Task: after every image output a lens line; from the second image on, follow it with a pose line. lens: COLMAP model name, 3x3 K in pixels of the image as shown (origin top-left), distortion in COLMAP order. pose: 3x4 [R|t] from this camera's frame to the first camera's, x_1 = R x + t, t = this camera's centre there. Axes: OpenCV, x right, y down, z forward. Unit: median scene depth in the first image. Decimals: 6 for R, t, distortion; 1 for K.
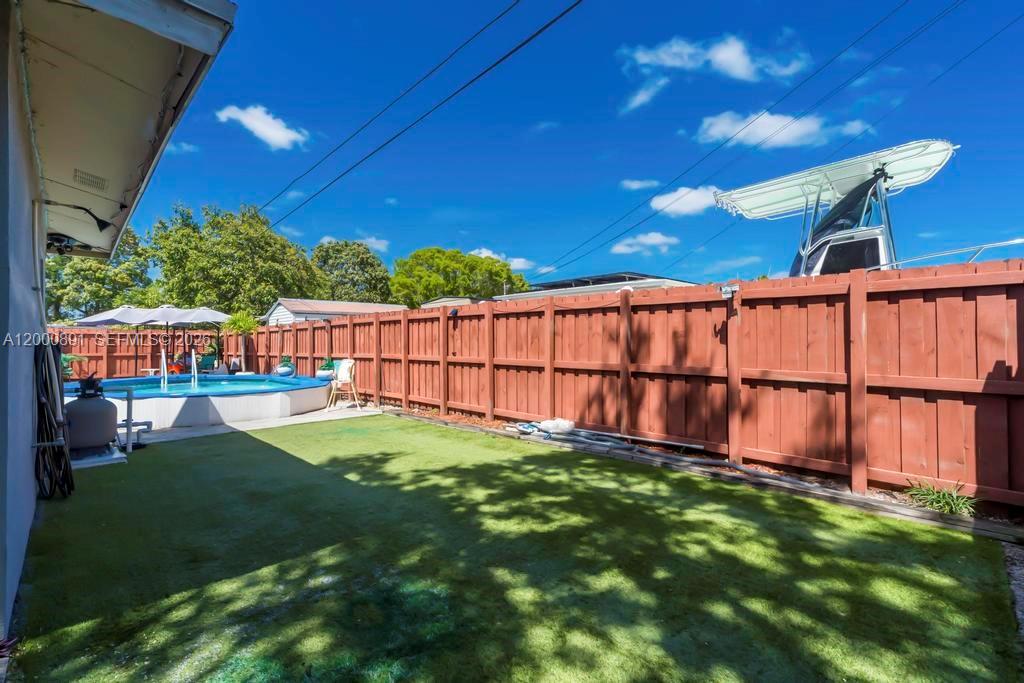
lens RADIAL K [[465.4, 0, 504.4], [0, 465.4, 347.9], [0, 0, 1]] dist [0.012954, 0.001044]
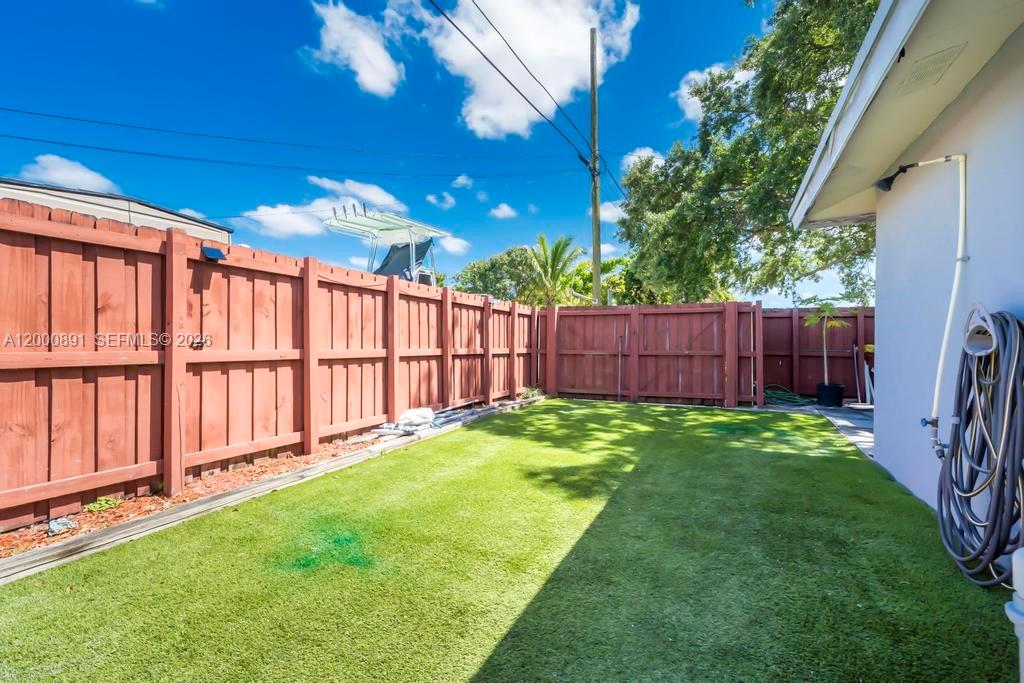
lens RADIAL K [[452.1, 0, 510.6], [0, 452.1, 337.0], [0, 0, 1]] dist [0.004252, 0.000233]
pose [[-0.343033, 0.004510, 0.939313, -0.647926], [0.000868, 0.999990, -0.004484, 0.007412], [-0.939323, -0.000723, -0.343033, 0.898725]]
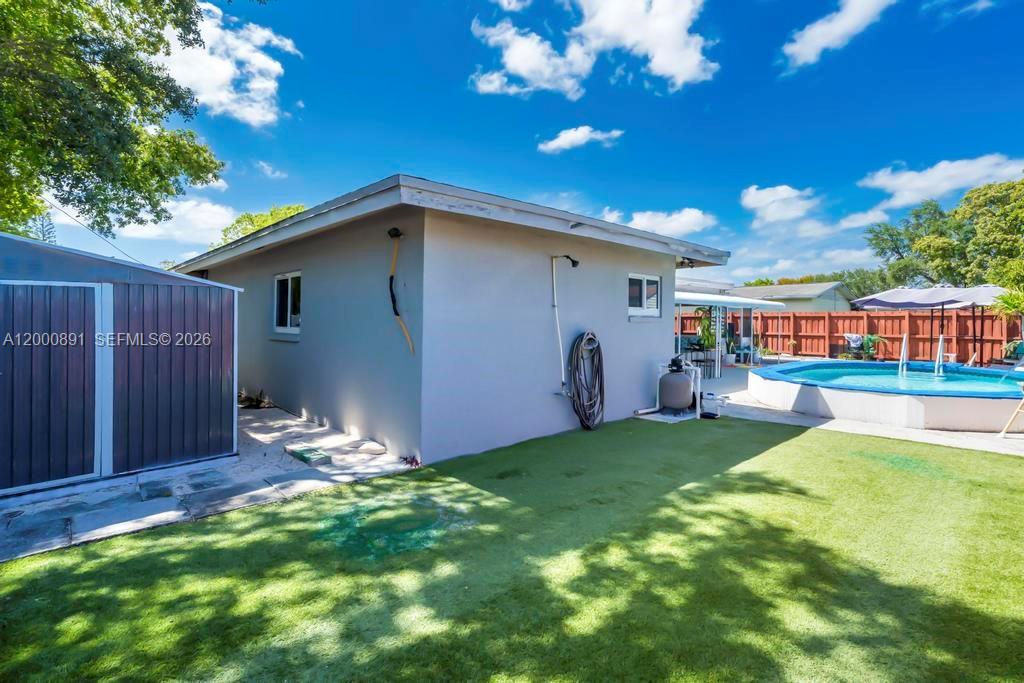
lens RADIAL K [[465.4, 0, 518.2], [0, 465.4, 323.4], [0, 0, 1]] dist [0.012954, 0.001044]
pose [[0.016539, 0.002887, -0.999859, 0.342769], [-0.005812, 0.999979, 0.002791, -0.027951], [0.999846, 0.005765, 0.016555, 0.362996]]
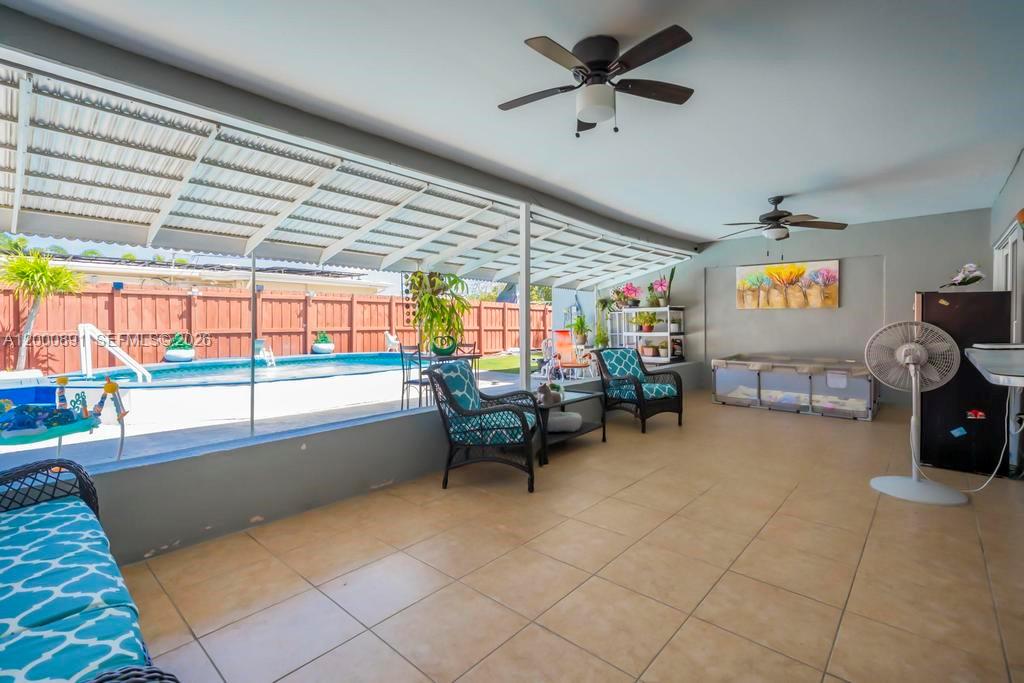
lens RADIAL K [[465.4, 0, 521.4], [0, 465.4, 328.1], [0, 0, 1]] dist [0.012954, 0.001044]
pose [[-0.077361, -0.014152, 0.996903, -2.042892], [0.001232, 0.999897, 0.014290, -0.002418], [-0.997002, 0.002334, -0.077336, 0.922666]]
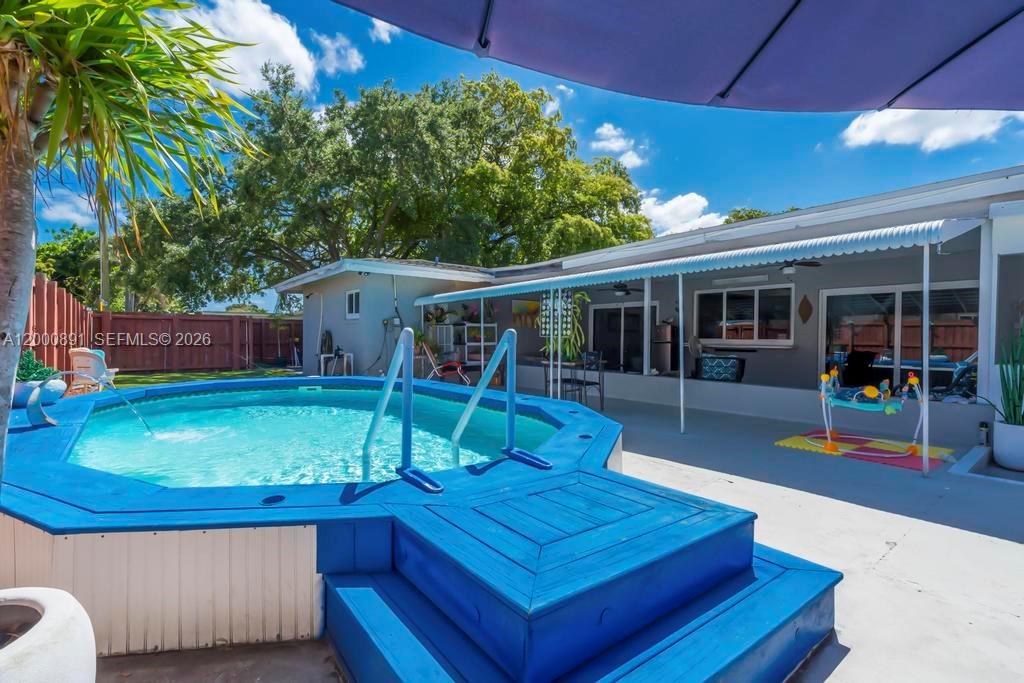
lens RADIAL K [[465.4, 0, 504.1], [0, 465.4, 337.2], [0, 0, 1]] dist [0.012954, 0.001044]
pose [[-0.993797, -0.007832, 0.110933, -1.223690], [-0.007756, 0.999969, 0.001123, 0.006168], [-0.110939, 0.000256, -0.993827, 1.949252]]
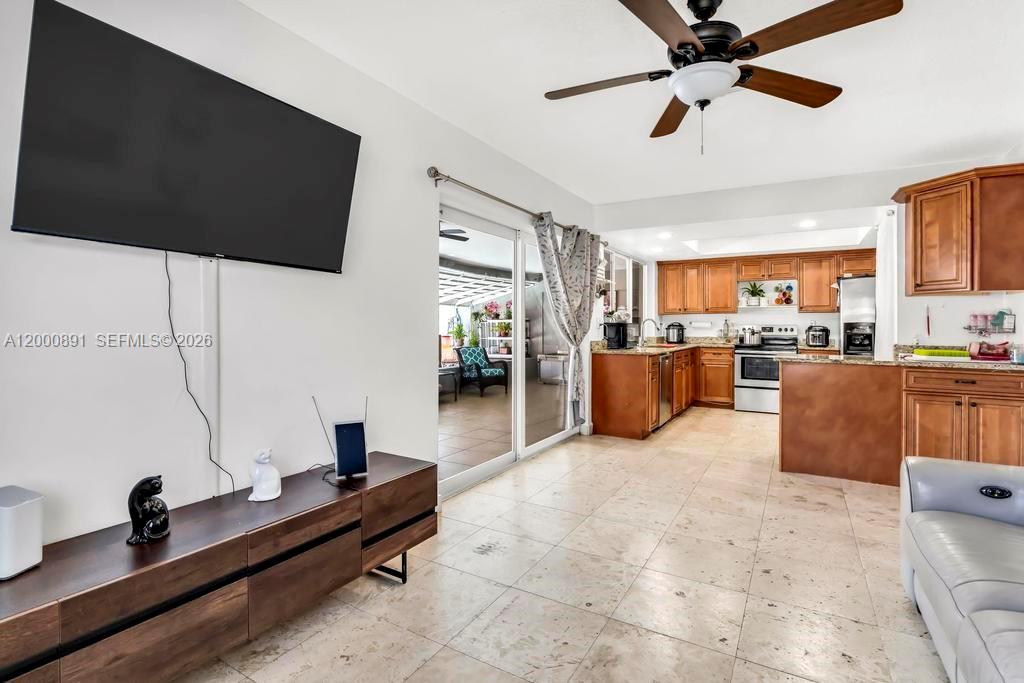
lens RADIAL K [[478.6, 0, 531.3], [0, 478.6, 320.3], [0, 0, 1]] dist [-0.021324, 0.004014]
pose [[-0.282343, 0.013197, 0.959223, -2.511544], [-0.002481, 0.999892, -0.014487, -0.009142], [-0.959310, -0.006470, -0.282280, 0.903277]]
